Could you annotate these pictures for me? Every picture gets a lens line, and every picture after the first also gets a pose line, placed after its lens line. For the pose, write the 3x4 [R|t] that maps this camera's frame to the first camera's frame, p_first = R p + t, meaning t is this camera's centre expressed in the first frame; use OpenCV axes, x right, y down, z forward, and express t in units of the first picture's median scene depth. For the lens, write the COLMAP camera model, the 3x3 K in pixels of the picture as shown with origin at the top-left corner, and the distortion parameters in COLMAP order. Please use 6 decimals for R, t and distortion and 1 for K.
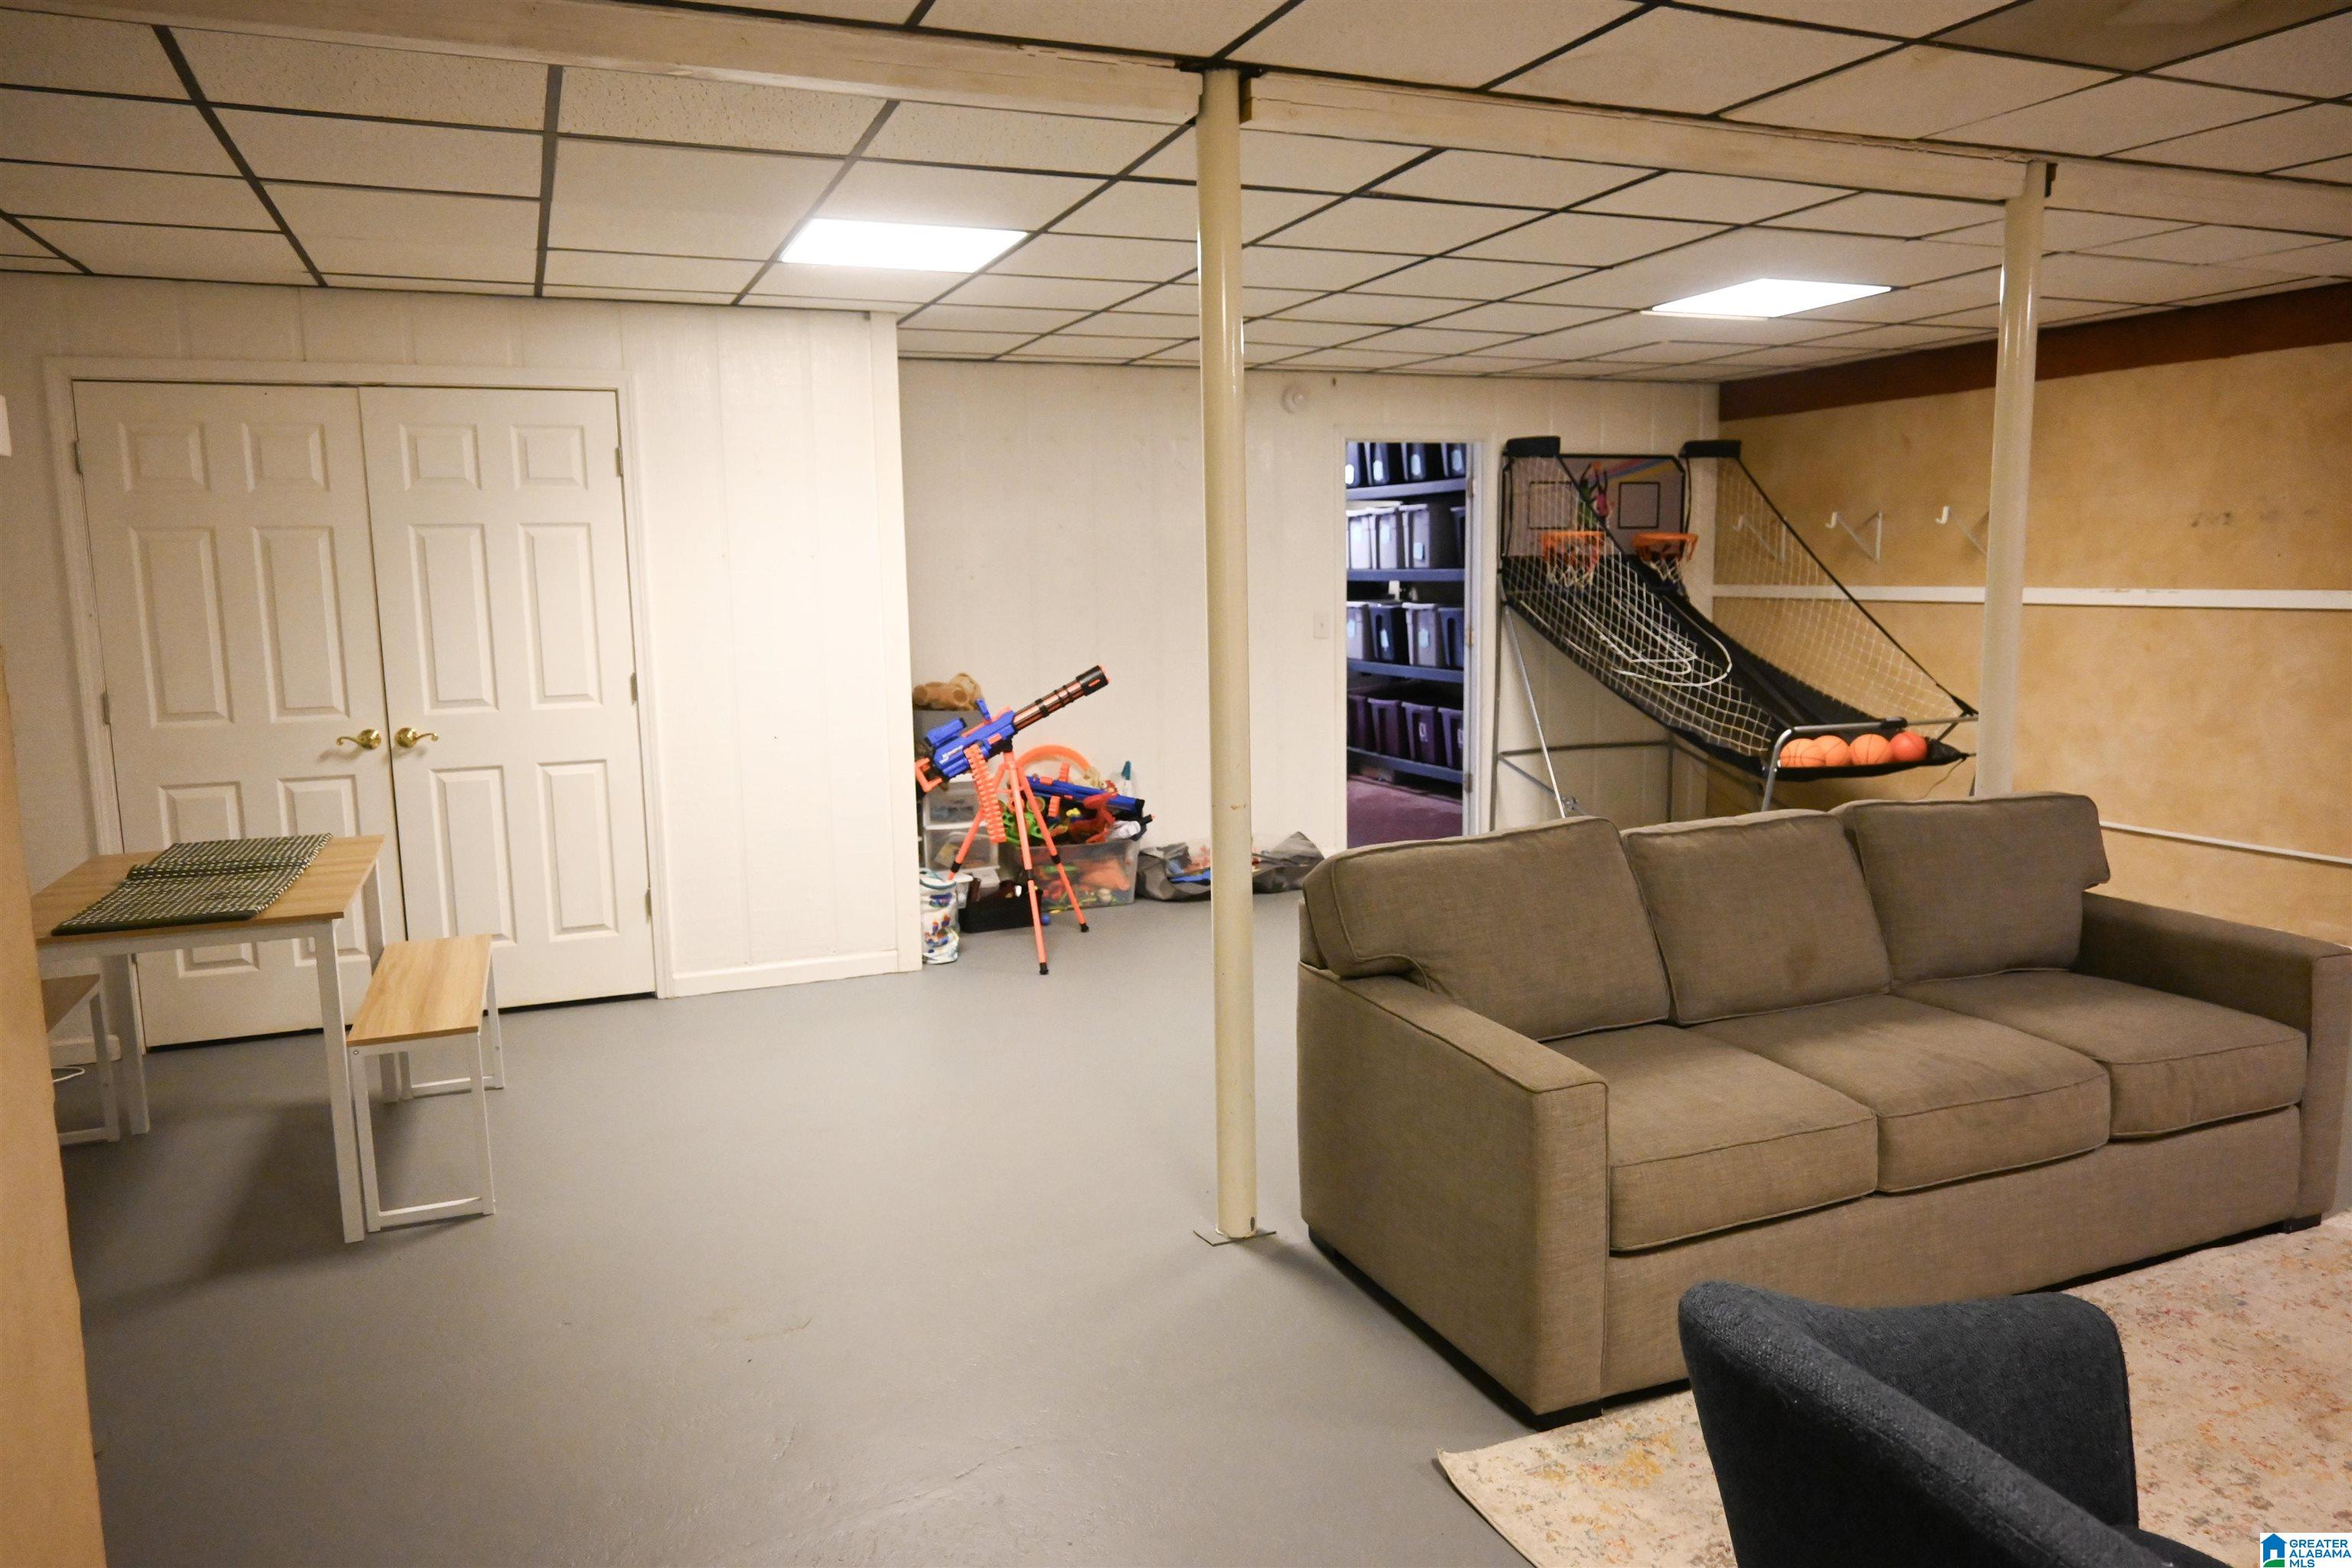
lens RADIAL K [[1593.4, 0, 1173.1], [0, 1593.4, 784.8], [0, 0, 1]] dist [0.000261, -0.005557]
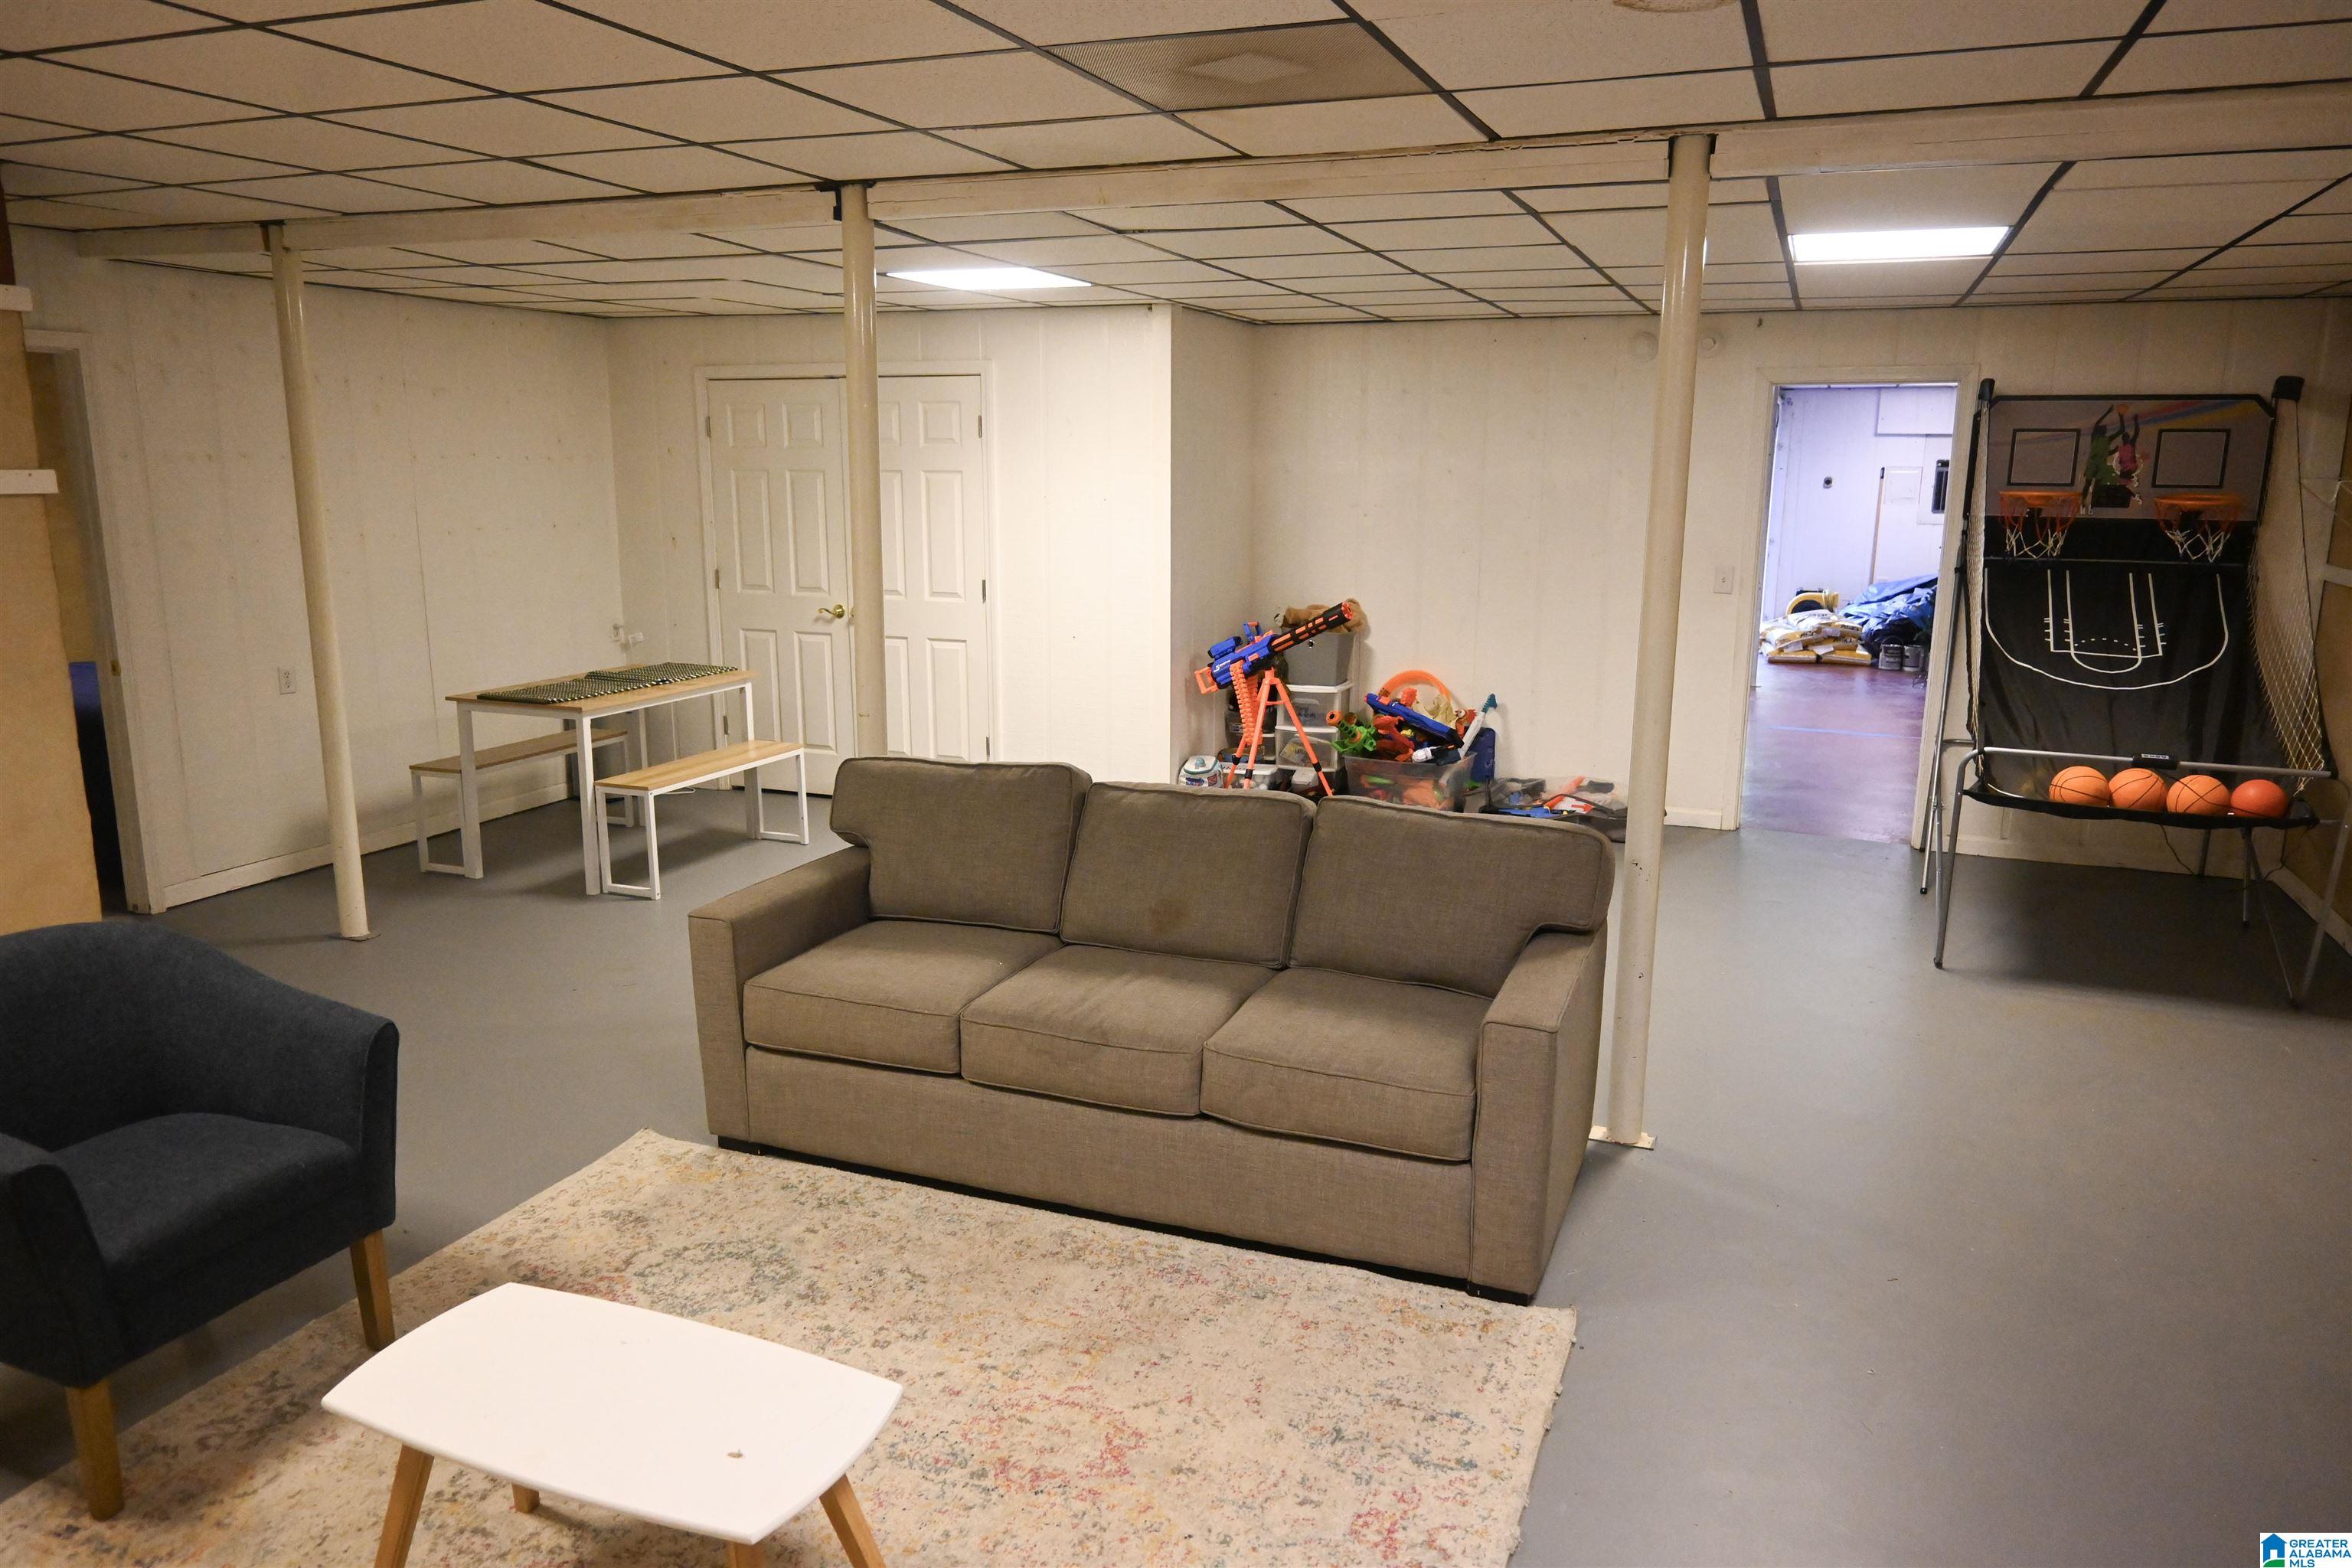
lens RADIAL K [[1593.4, 0, 1173.1], [0, 1593.4, 784.8], [0, 0, 1]] dist [0.000261, -0.005557]
pose [[0.716109, 0.163236, -0.678632, 0.807560], [-0.113466, 0.986561, 0.117572, -0.082359], [0.688704, -0.007193, 0.725007, 0.116557]]
